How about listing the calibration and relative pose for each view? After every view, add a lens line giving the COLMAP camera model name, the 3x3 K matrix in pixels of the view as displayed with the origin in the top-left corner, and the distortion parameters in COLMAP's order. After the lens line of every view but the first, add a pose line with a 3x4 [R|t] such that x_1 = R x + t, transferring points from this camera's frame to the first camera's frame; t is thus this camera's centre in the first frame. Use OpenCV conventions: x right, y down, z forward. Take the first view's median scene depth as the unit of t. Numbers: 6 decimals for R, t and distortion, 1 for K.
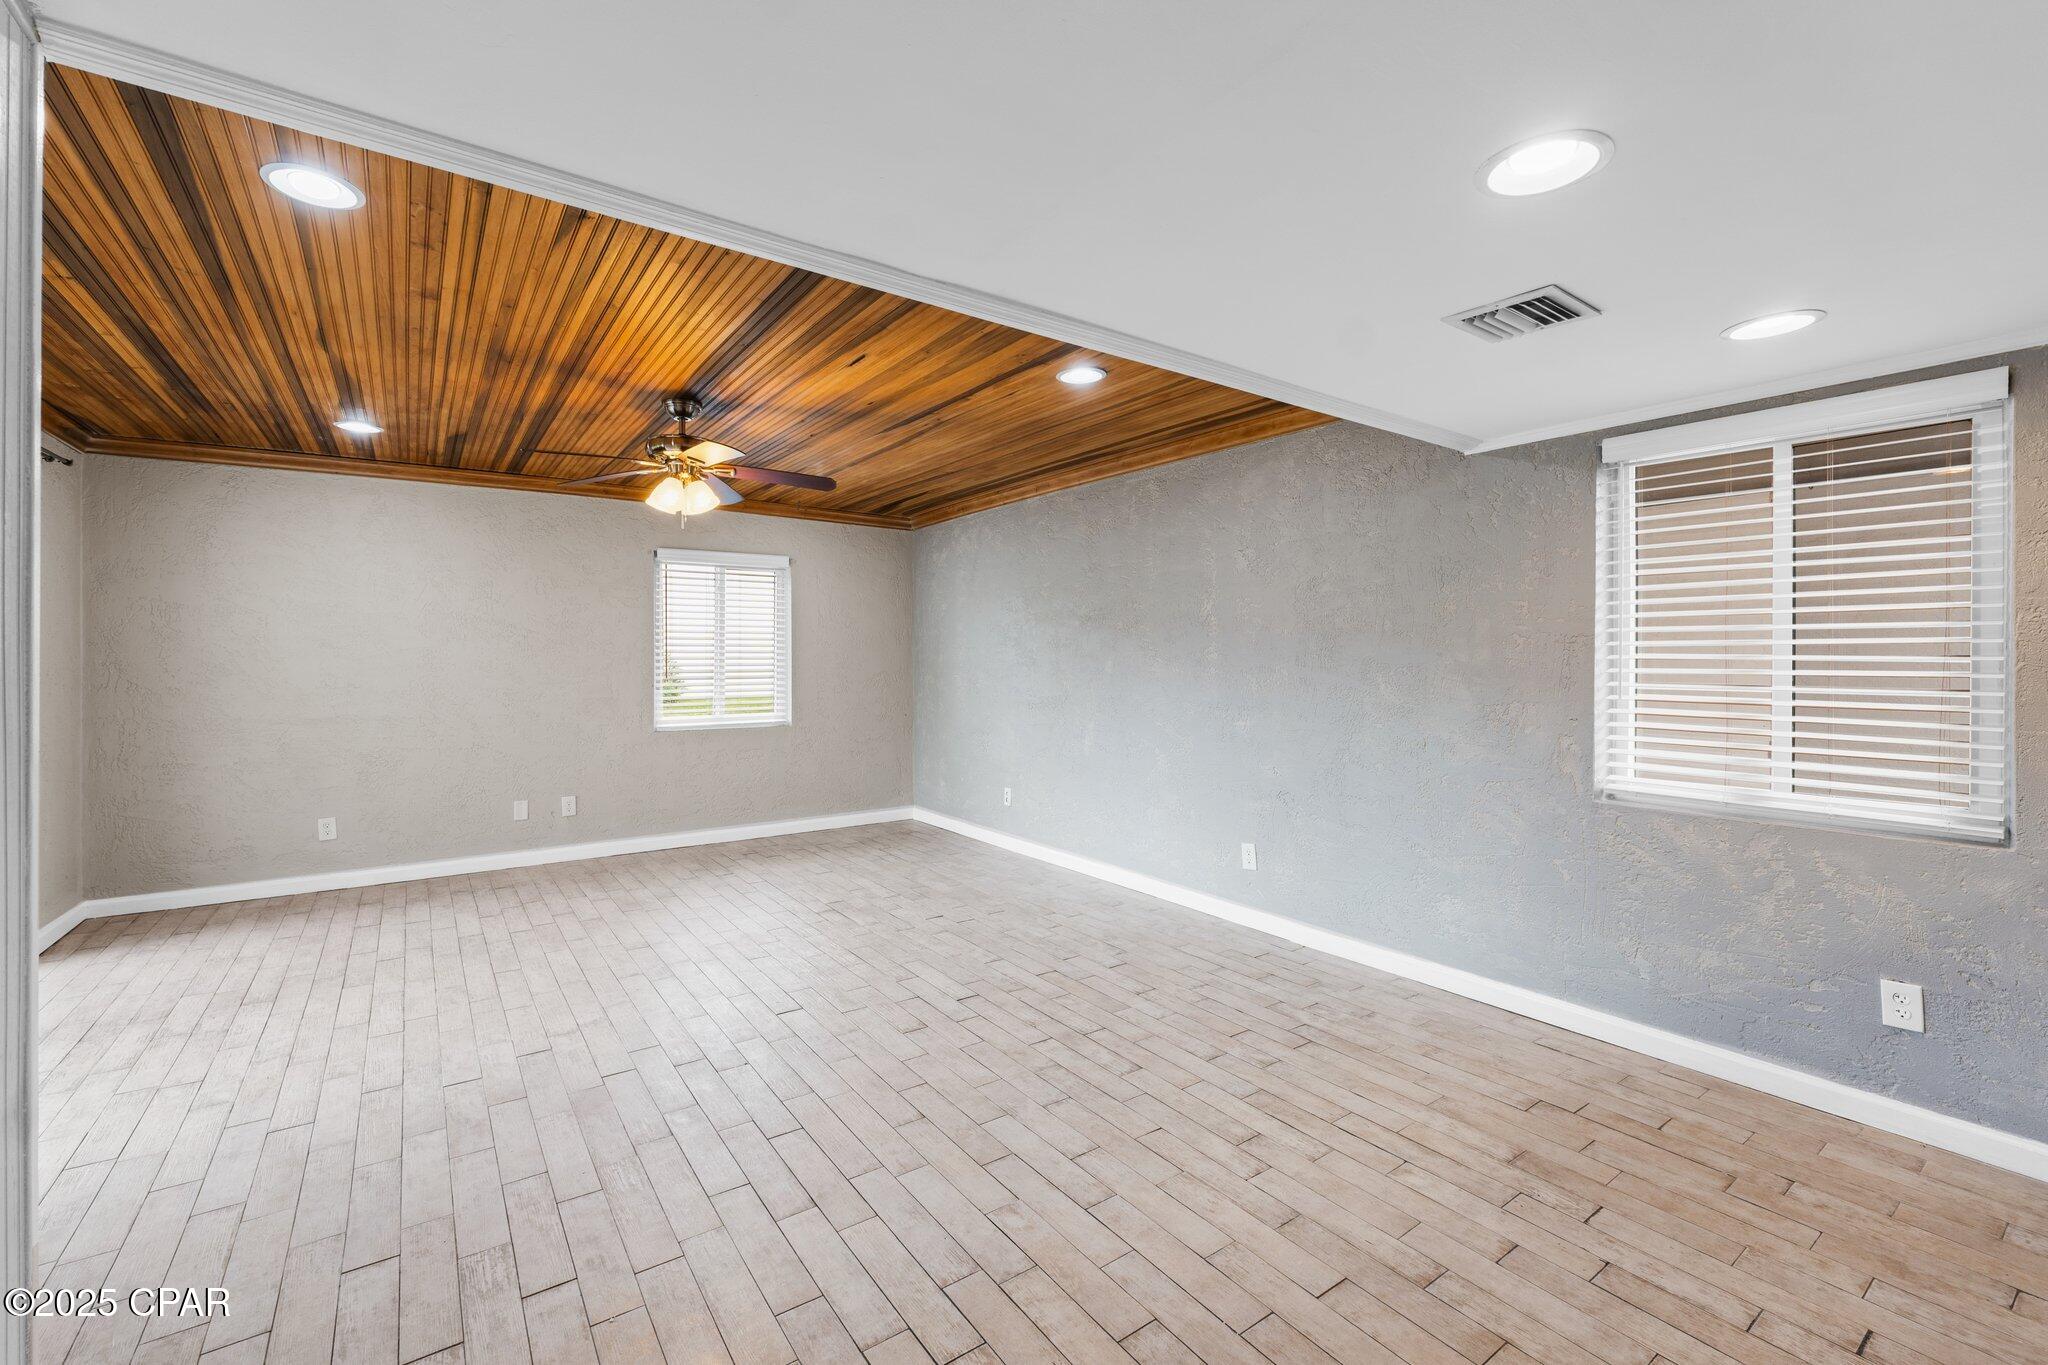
lens RADIAL K [[855.1, 0, 1008.7], [0, 855.1, 662.9], [0, 0, 1]] dist [-0.007221, -0.000088]
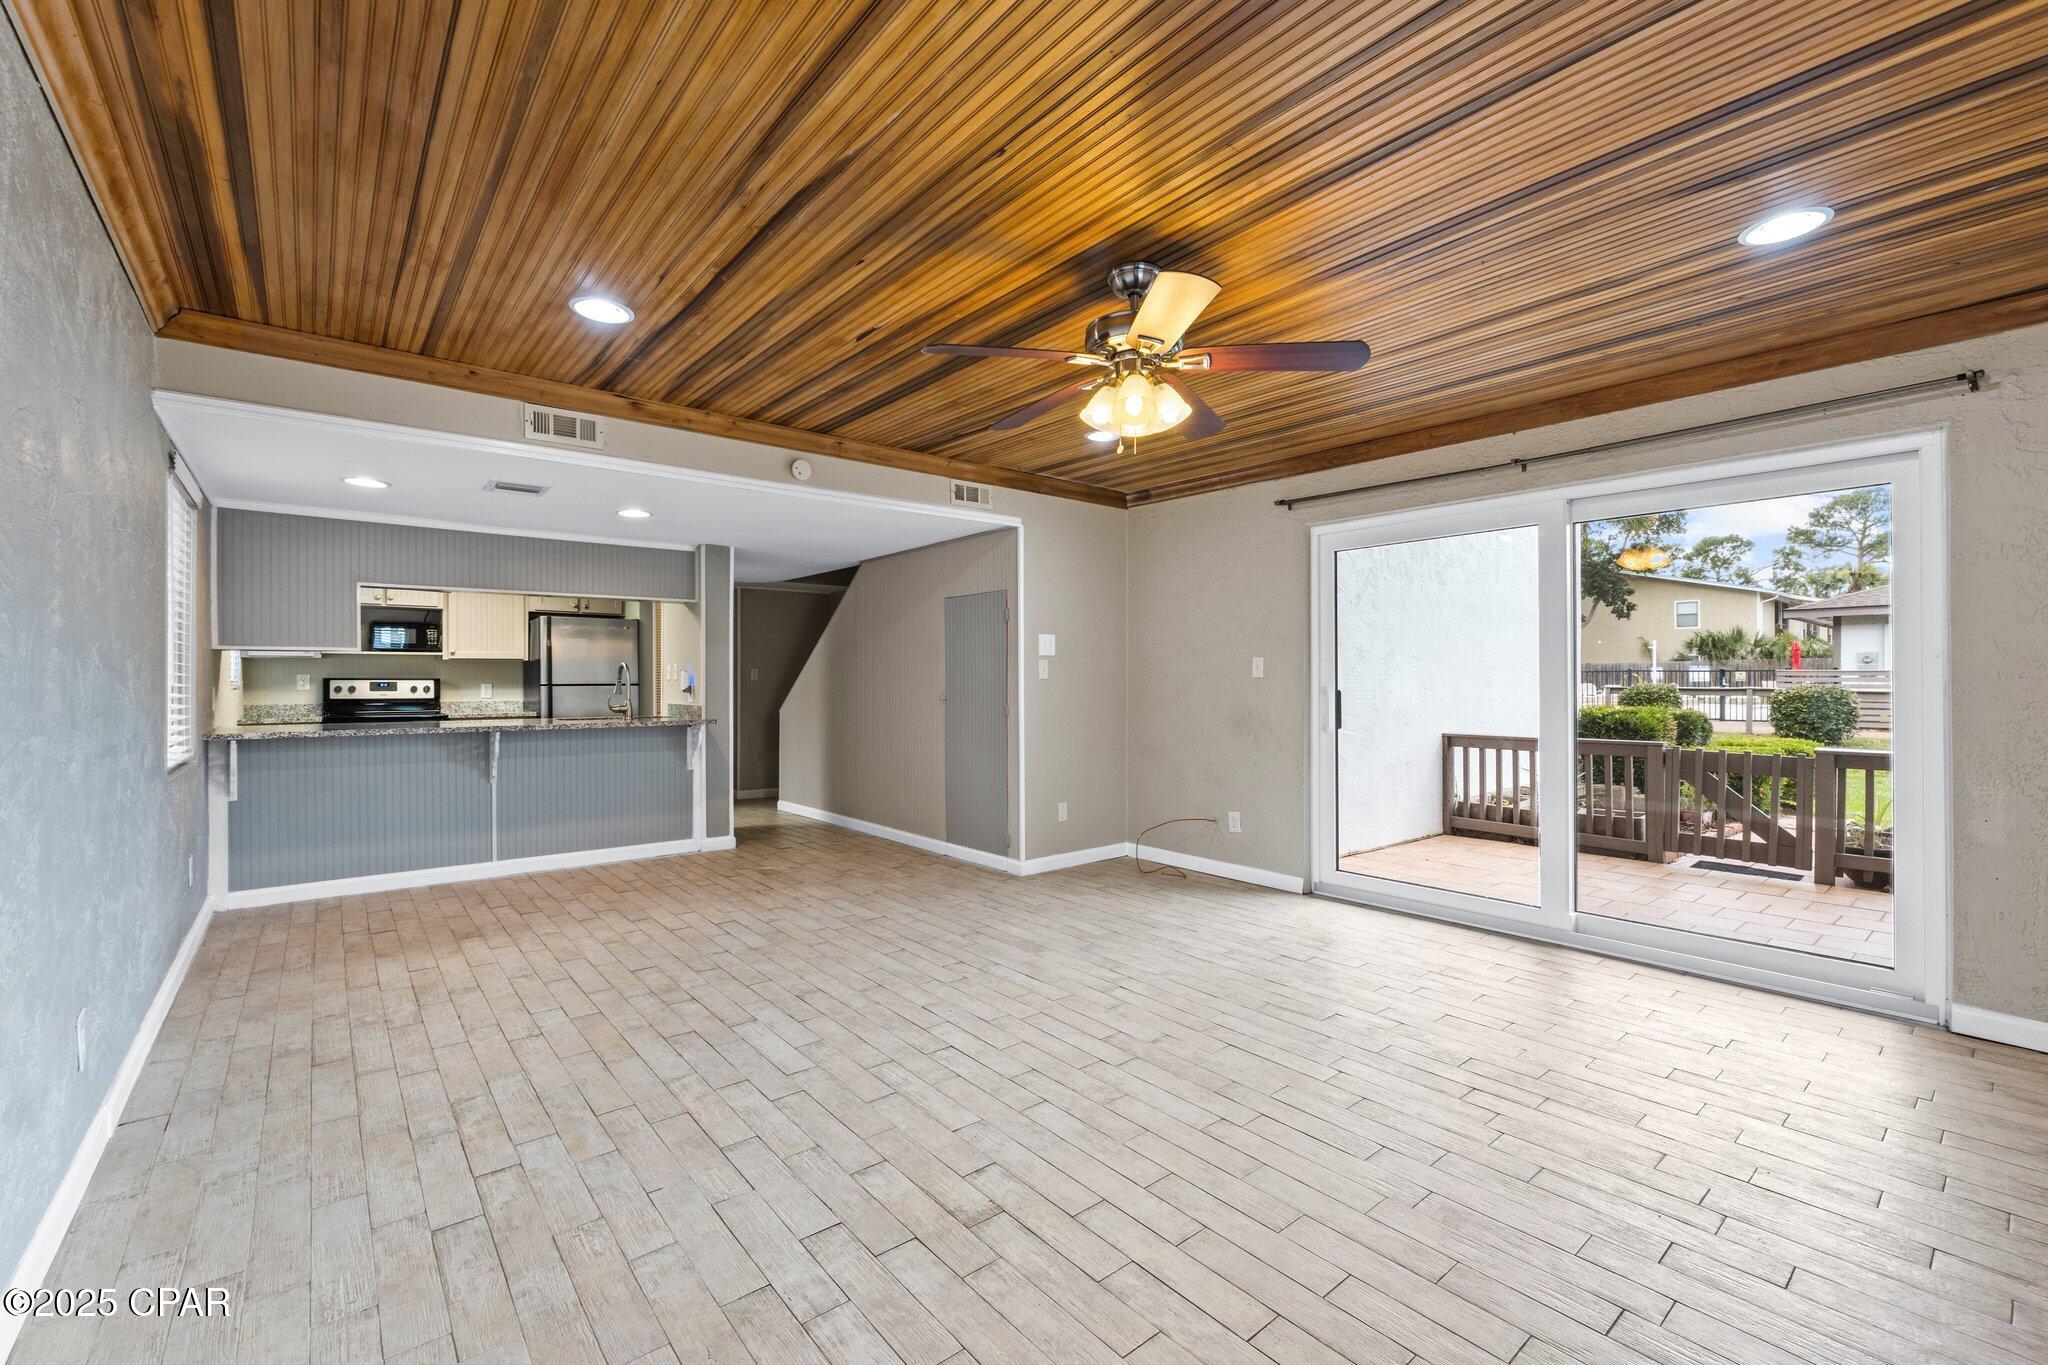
lens RADIAL K [[863.4, 0, 1008.6], [0, 863.4, 670.2], [0, 0, 1]] dist [-0.009312, 0.000311]
pose [[-0.997760, -0.001220, -0.066881, -0.221226], [-0.000709, 0.999970, -0.007668, 0.023154], [0.066889, -0.007603, -0.997731, 1.606611]]
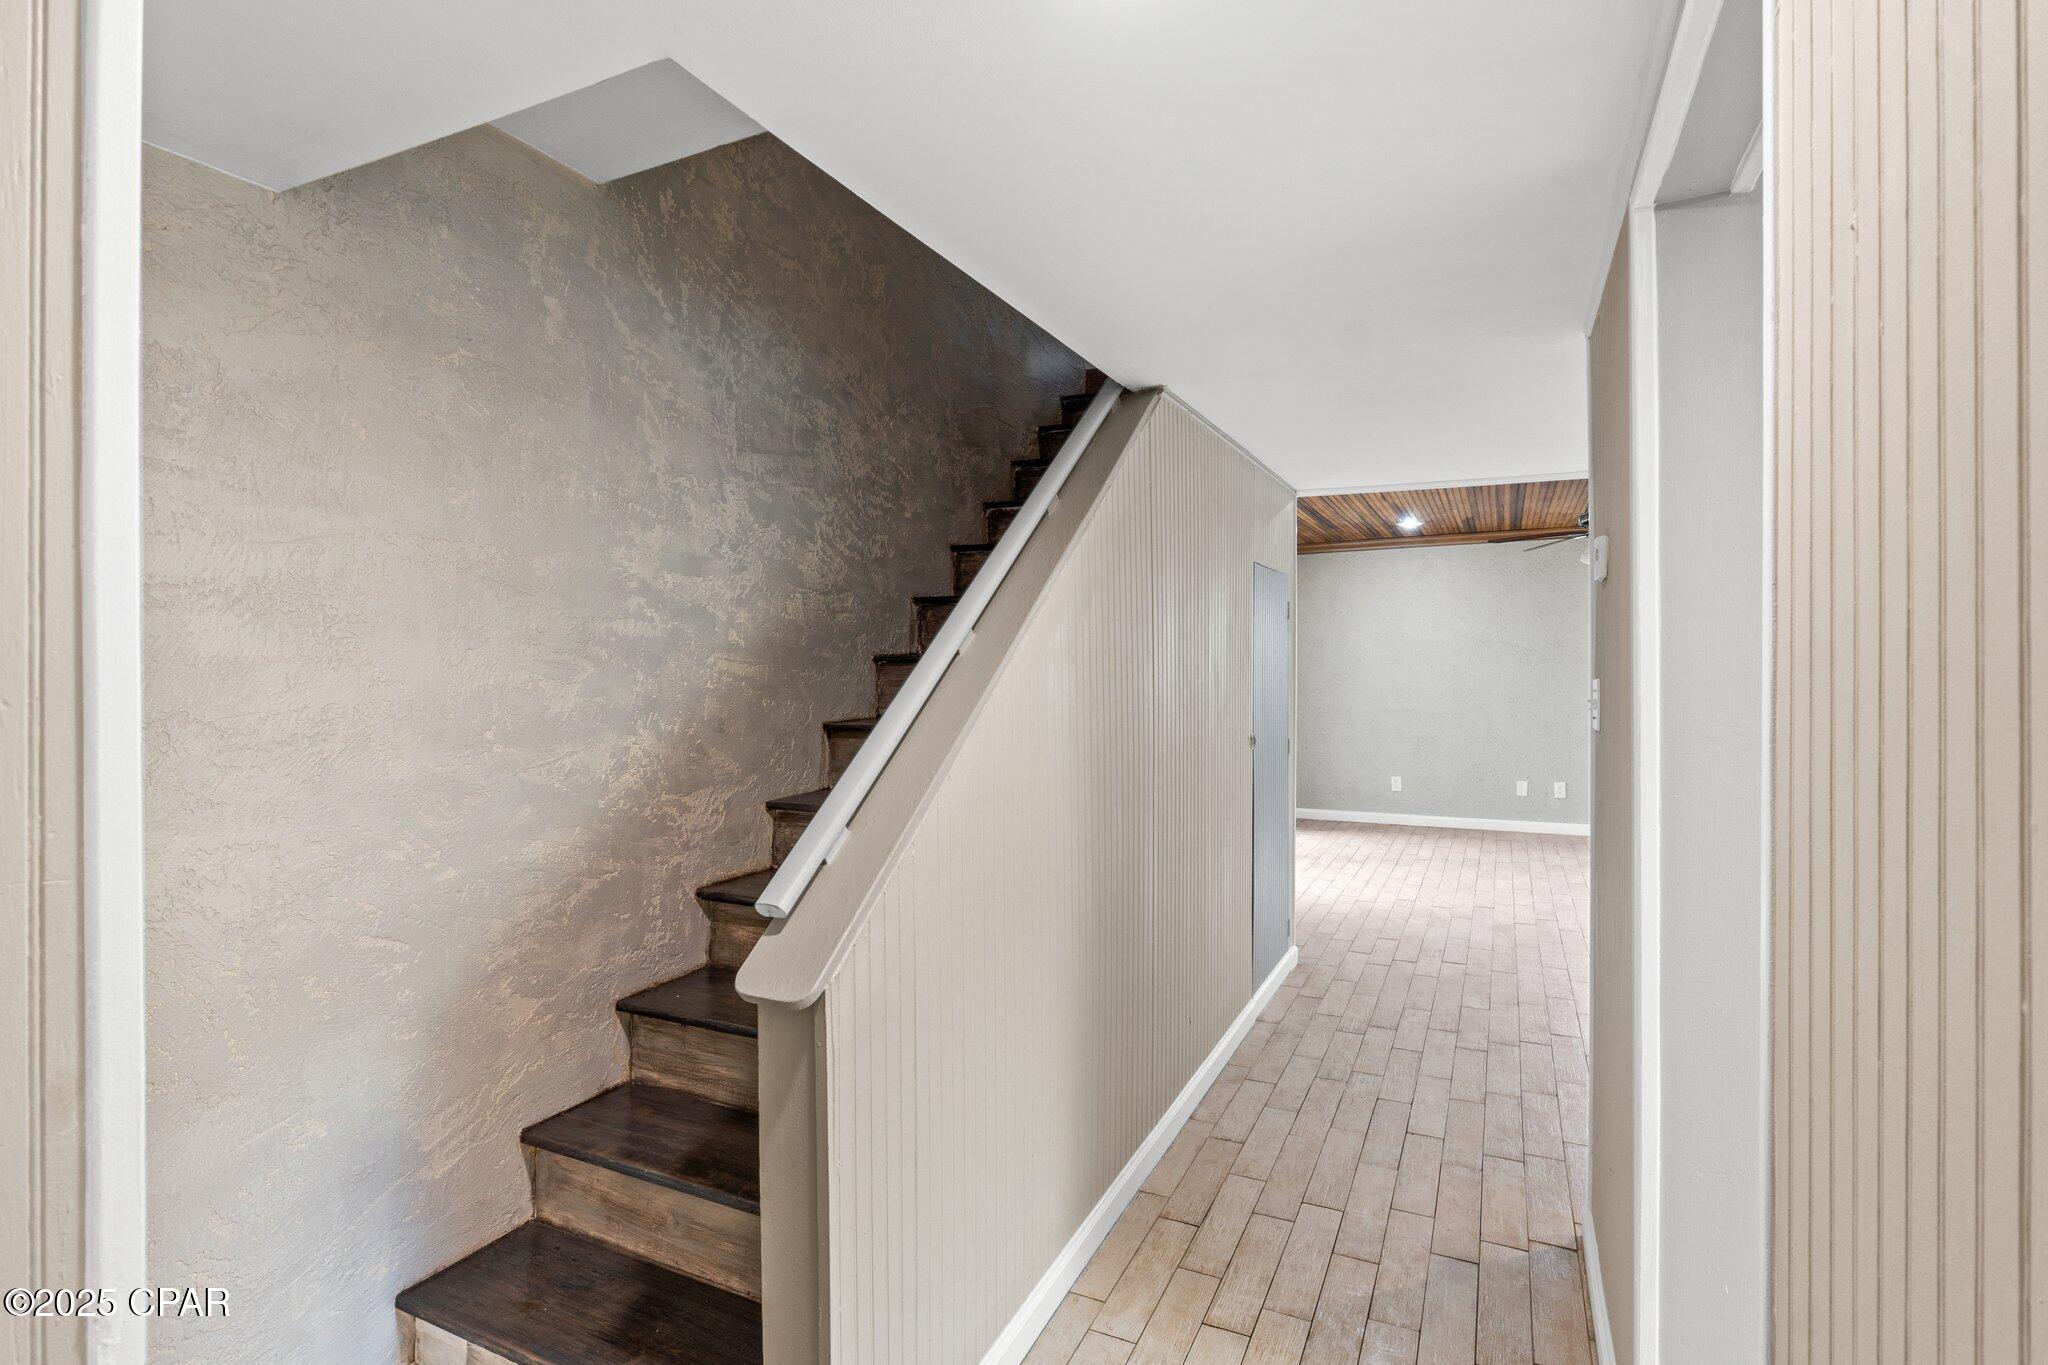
lens RADIAL K [[1007.5, 0, 1015.3], [0, 1007.5, 663.1], [0, 0, 1]] dist [-0.000250, -0.000155]
pose [[0.485878, -0.002256, -0.874024, 0.526000], [-0.002393, 0.999989, -0.003911, -0.012705], [0.874023, 0.003992, 0.485868, -0.558598]]
